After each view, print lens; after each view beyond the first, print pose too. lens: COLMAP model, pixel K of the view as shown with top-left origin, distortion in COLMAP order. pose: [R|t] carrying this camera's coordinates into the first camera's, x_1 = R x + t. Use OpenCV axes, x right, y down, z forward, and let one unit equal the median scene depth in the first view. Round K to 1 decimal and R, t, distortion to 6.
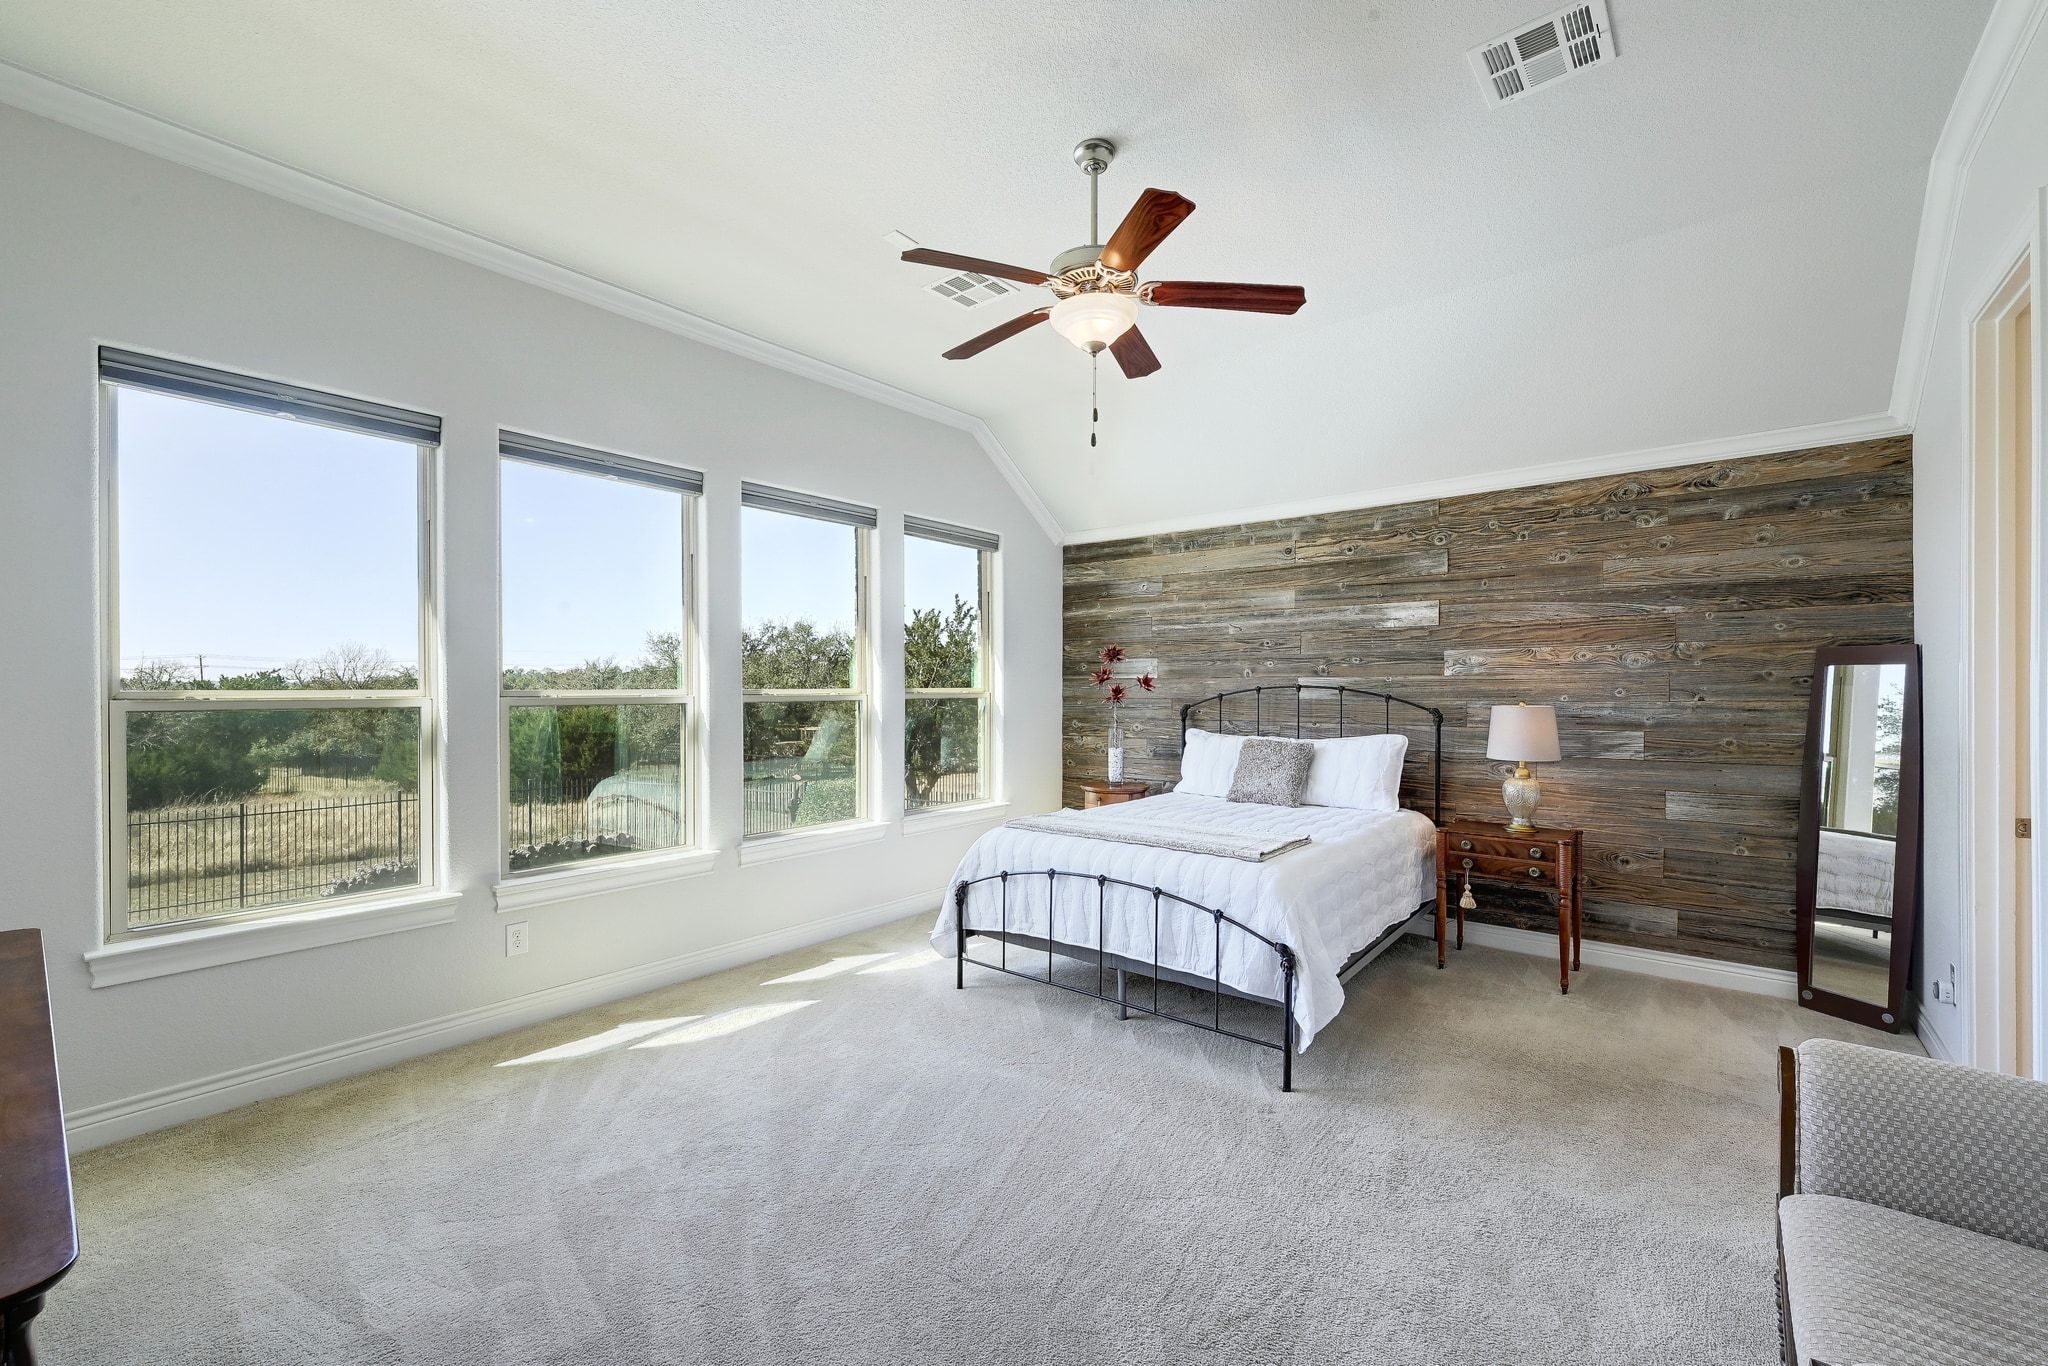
lens RADIAL K [[788.1, 0, 1015.8], [0, 788.1, 700.0], [0, 0, 1]] dist [-0.002200, -0.000134]
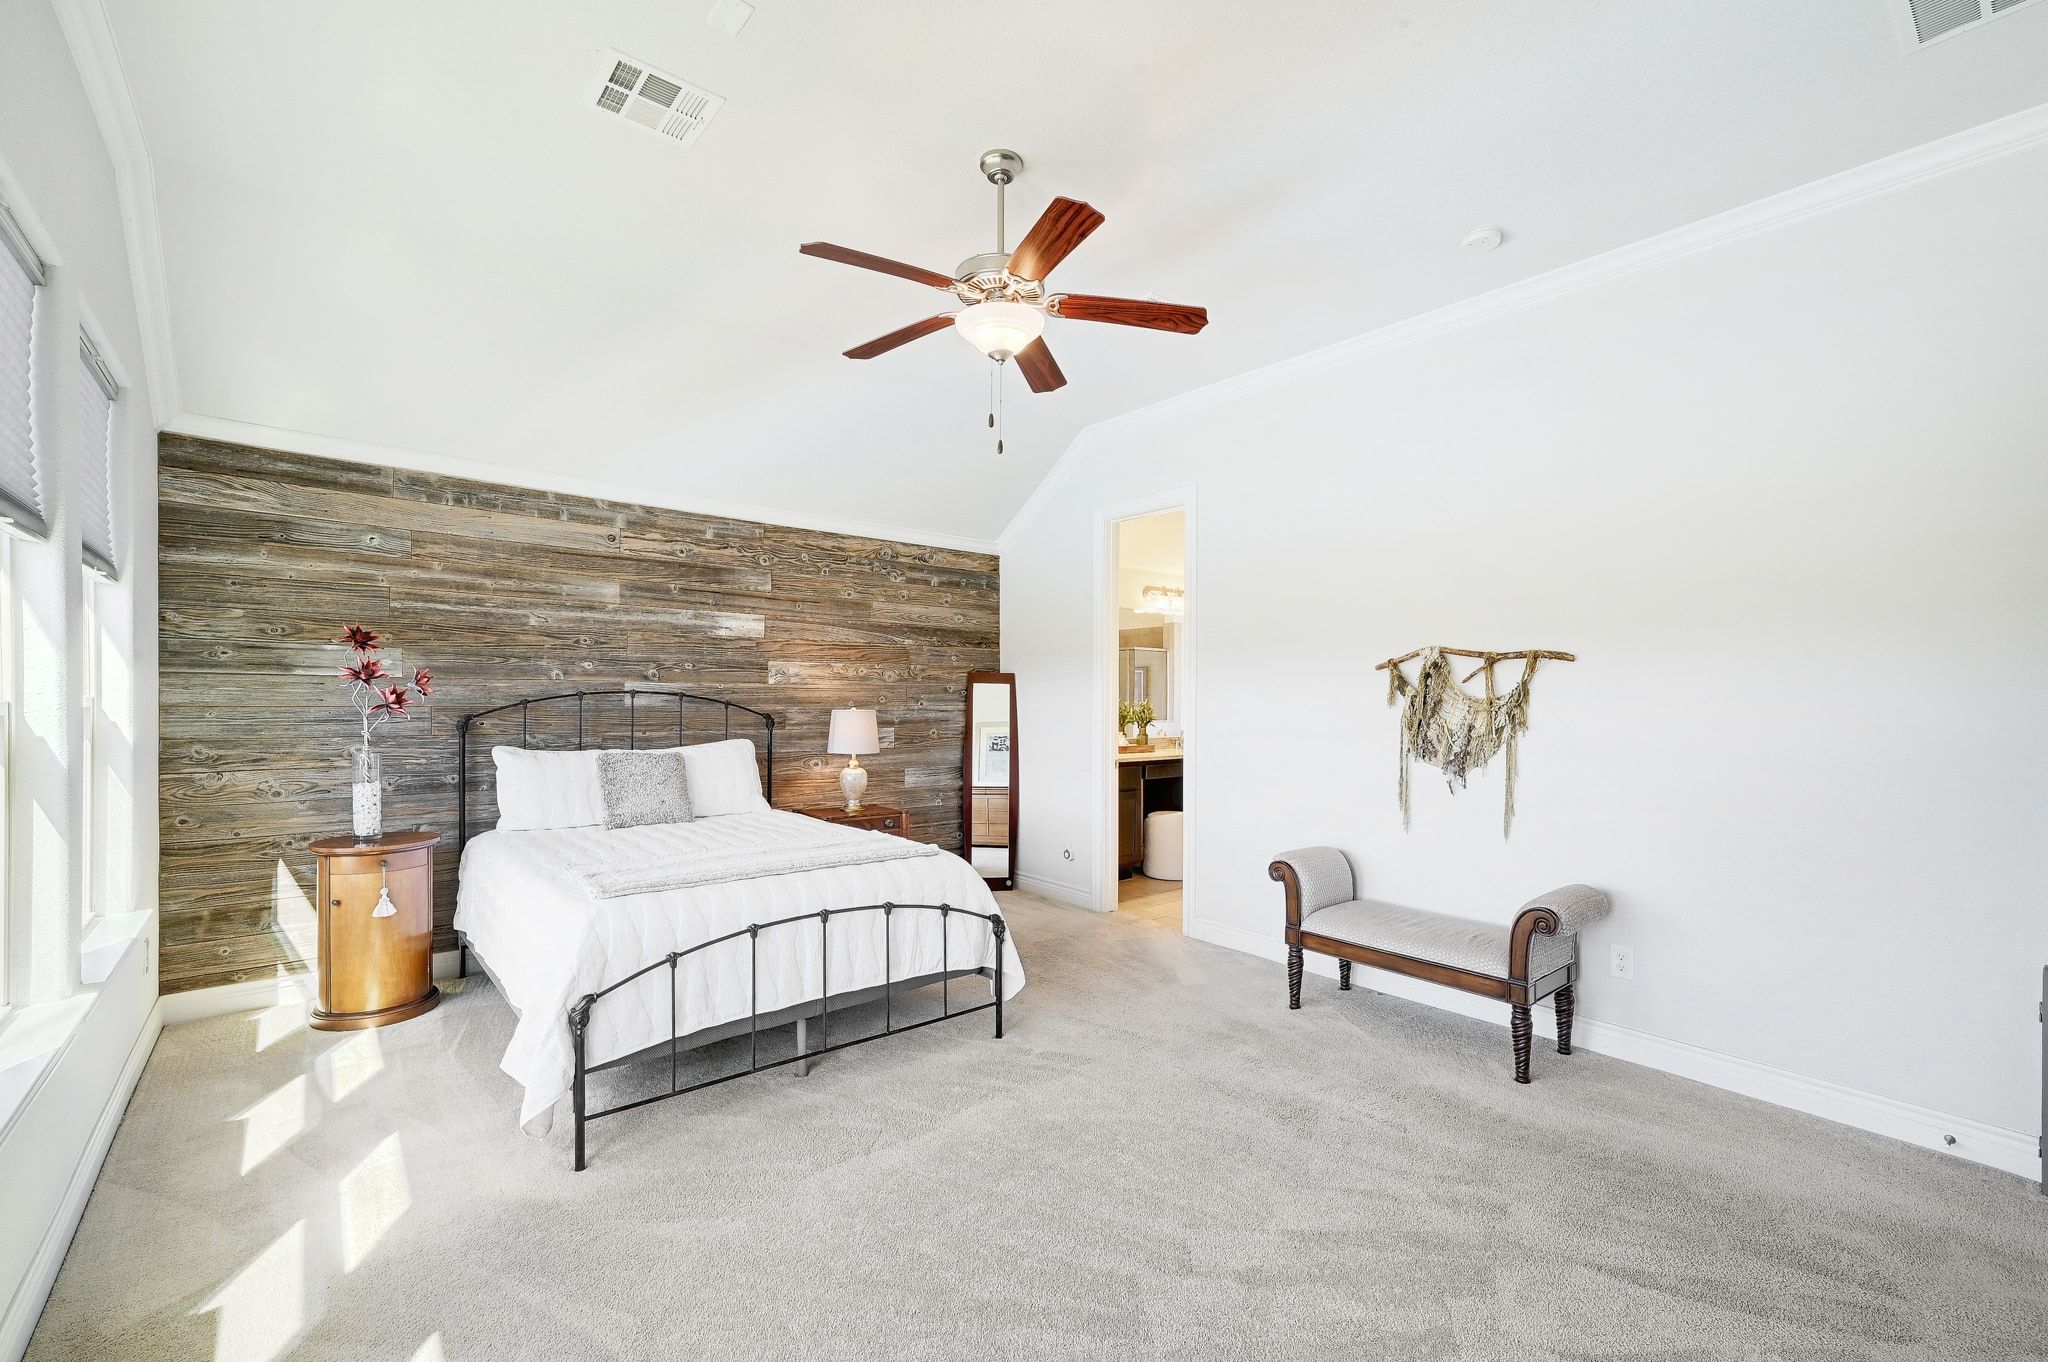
lens RADIAL K [[844.4, 0, 1014.6], [0, 844.4, 686.4], [0, 0, 1]] dist [0.008498, -0.000430]
pose [[0.224715, 0.007573, 0.974395, -0.531410], [-0.002205, 0.999971, -0.007263, -0.019079], [-0.974422, -0.000517, 0.224725, 0.388905]]
